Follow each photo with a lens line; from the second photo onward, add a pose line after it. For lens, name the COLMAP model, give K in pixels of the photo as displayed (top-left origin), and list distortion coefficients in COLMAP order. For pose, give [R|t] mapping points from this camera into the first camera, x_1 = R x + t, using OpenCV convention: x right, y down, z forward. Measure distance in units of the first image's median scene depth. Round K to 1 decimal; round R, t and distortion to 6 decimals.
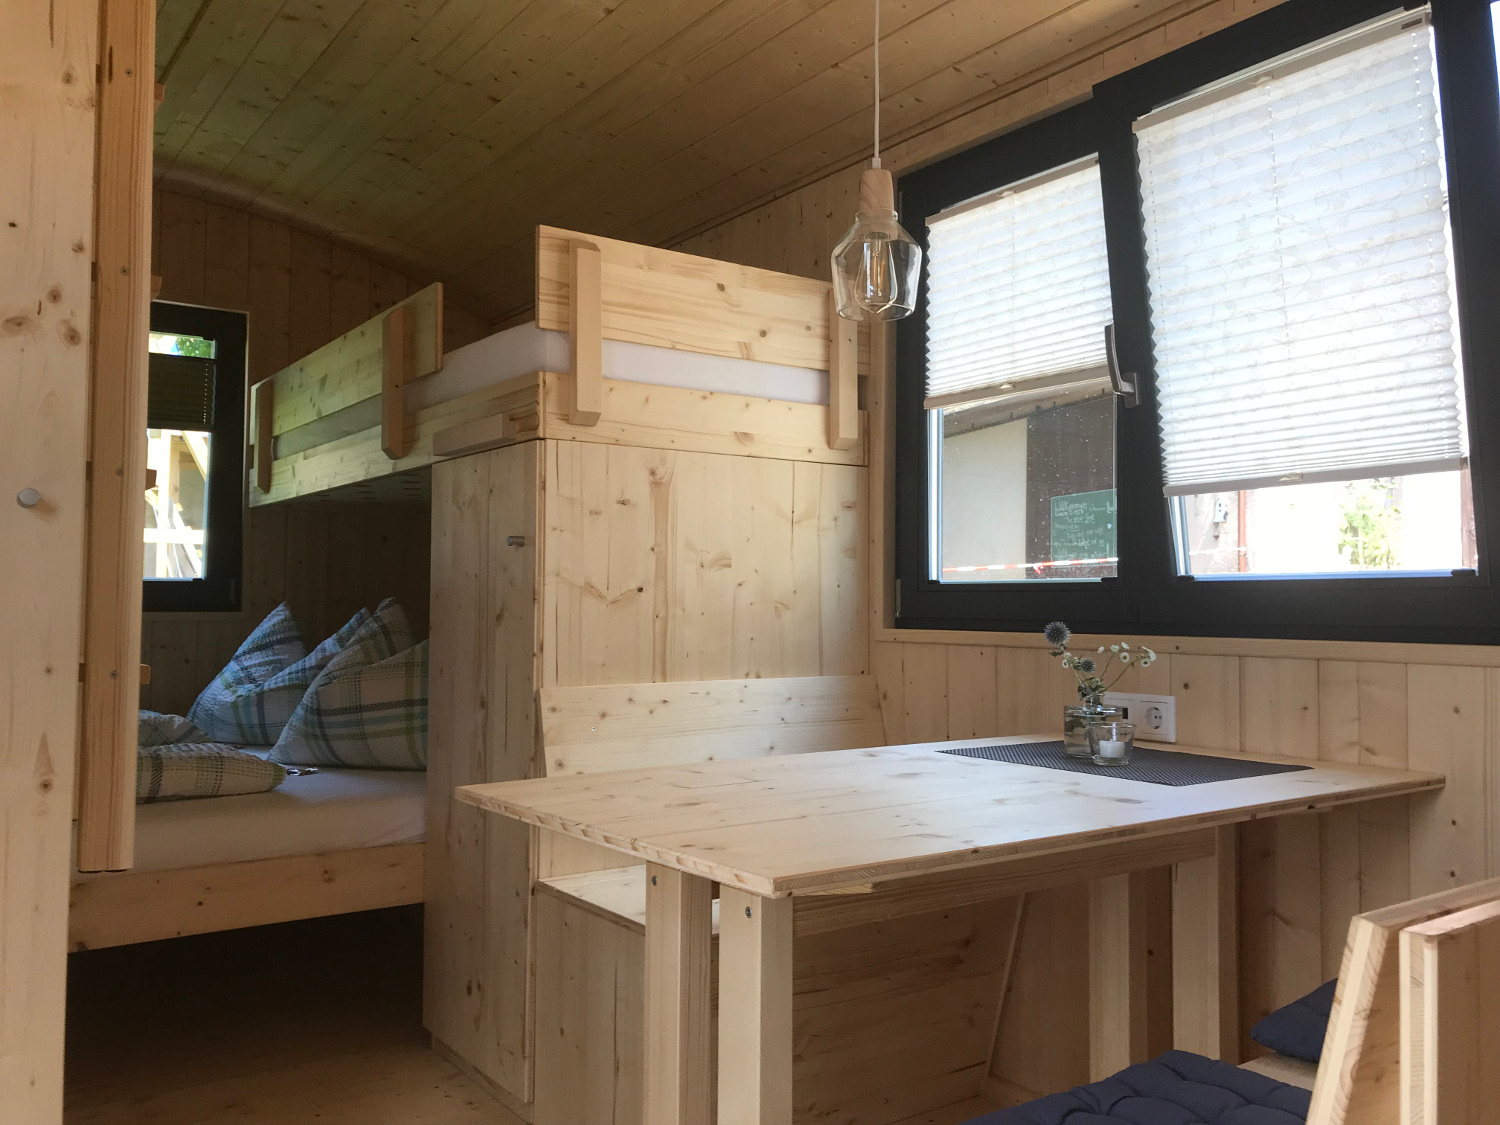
lens RADIAL K [[1248.5, 0, 750.0], [0, 1248.5, 562.5], [0, 0, 1]] dist [0.052187, -0.070699]
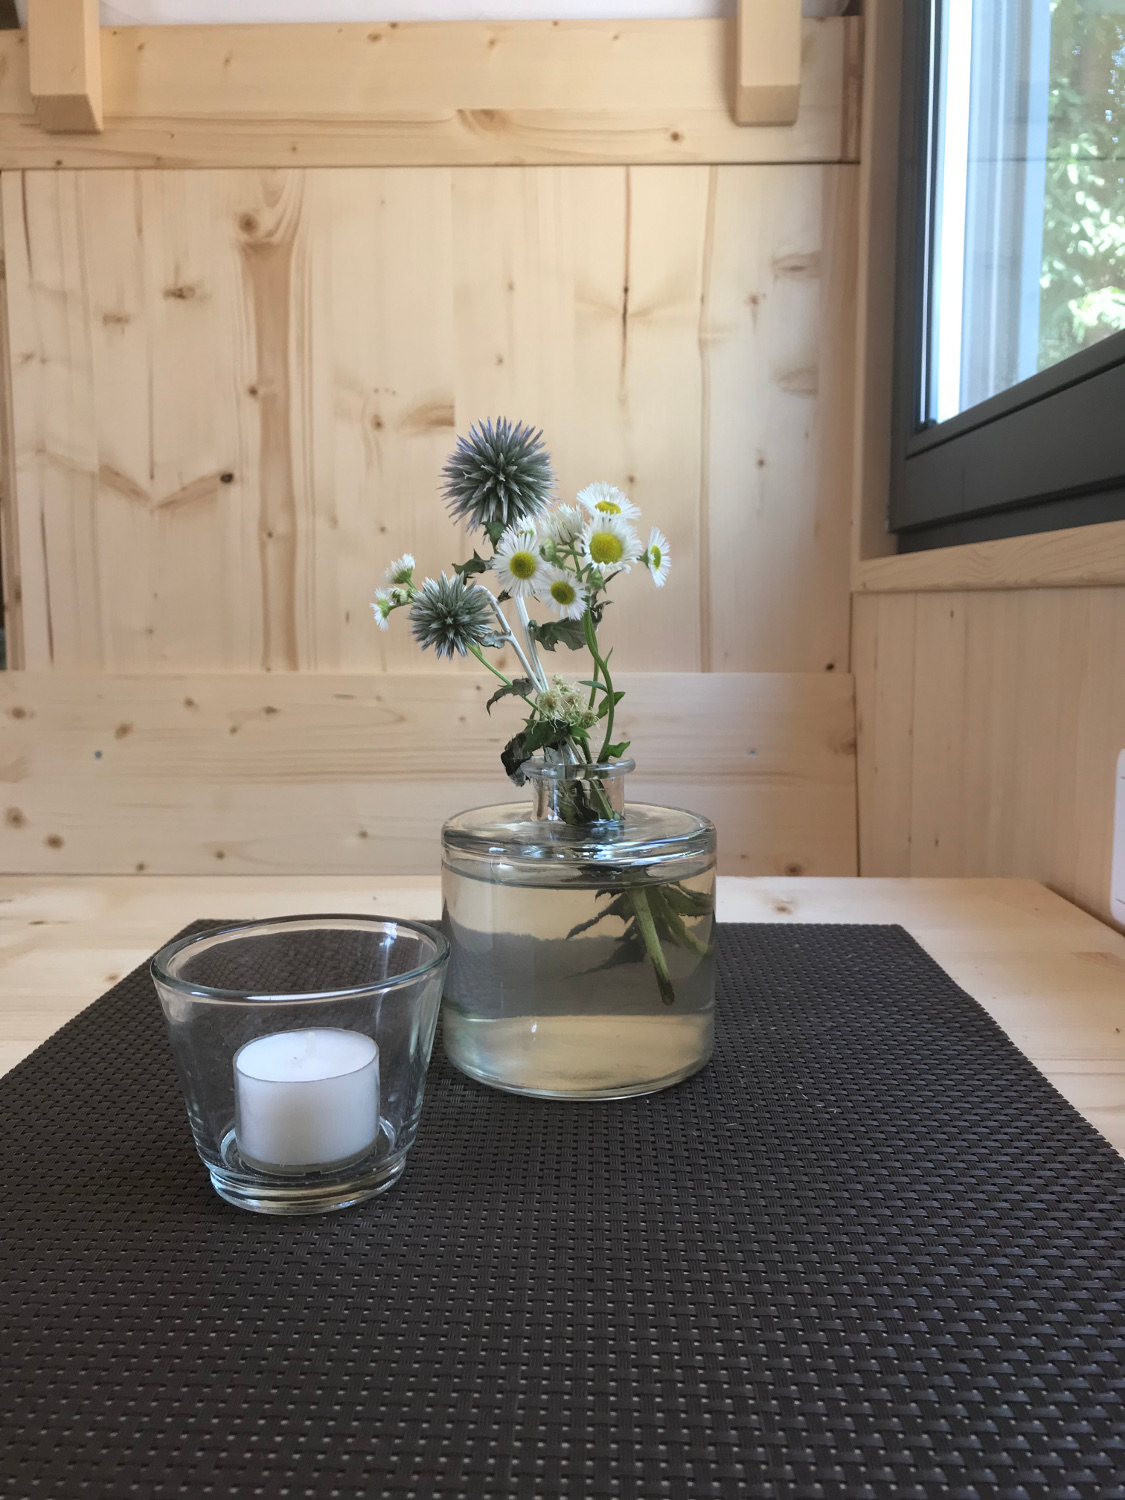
lens RADIAL K [[1248.5, 0, 562.5], [0, 1248.5, 750.0], [0, 0, 1]] dist [0.052187, -0.070699]
pose [[0.801227, 0.049335, -0.596324, 0.306060], [0.023293, 0.993268, 0.113471, 0.072963], [0.597907, -0.104806, 0.794684, 0.673144]]
